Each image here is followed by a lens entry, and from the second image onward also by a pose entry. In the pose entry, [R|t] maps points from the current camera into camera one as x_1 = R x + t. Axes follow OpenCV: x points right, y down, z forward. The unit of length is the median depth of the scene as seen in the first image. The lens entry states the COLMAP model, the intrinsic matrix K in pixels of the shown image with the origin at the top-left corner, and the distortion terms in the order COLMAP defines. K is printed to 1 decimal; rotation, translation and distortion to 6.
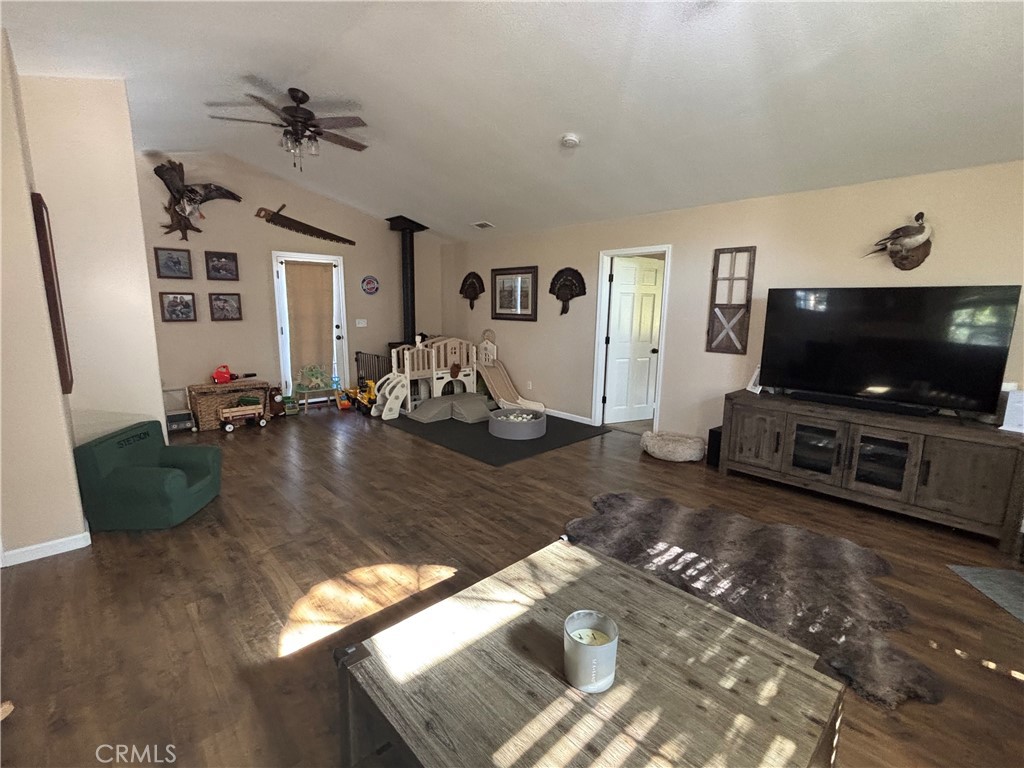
lens RADIAL K [[466.9, 0, 513.1], [0, 466.9, 382.7], [0, 0, 1]] dist [-0.003182, -0.000182]
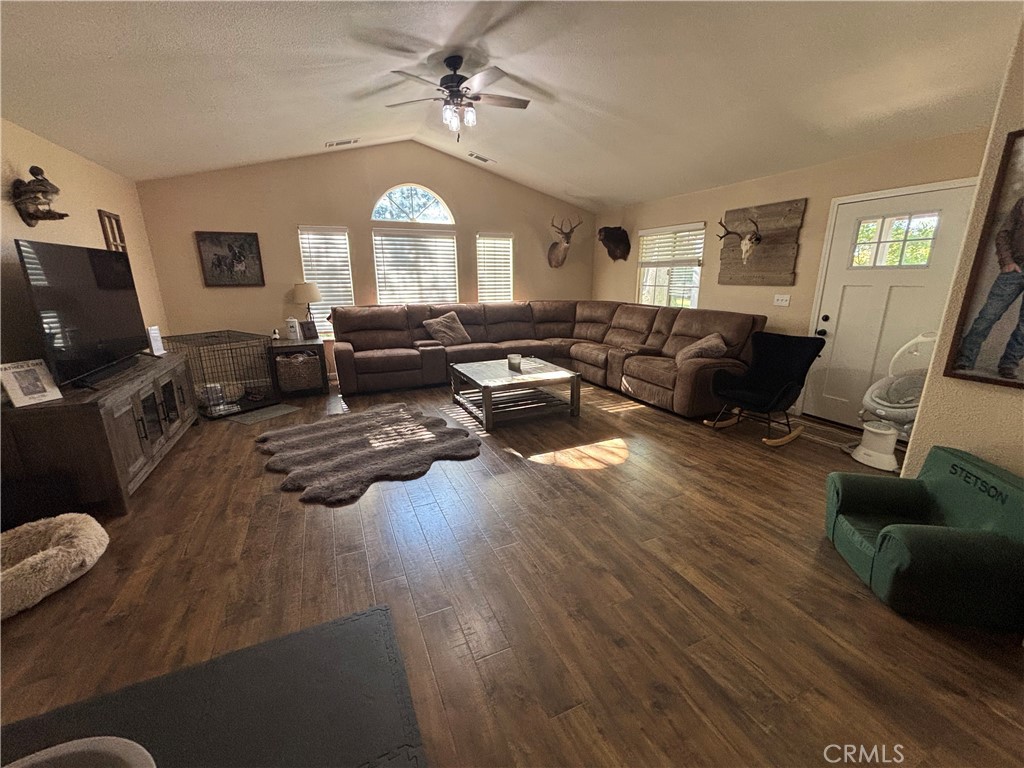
lens RADIAL K [[414.7, 0, 513.0], [0, 414.7, 382.5], [0, 0, 1]] dist [0.002005, -0.000039]
pose [[-0.948288, -0.089324, 0.304583, -0.430104], [0.048677, 0.907309, 0.417636, -0.336441], [-0.313656, 0.410866, -0.856043, 1.952095]]
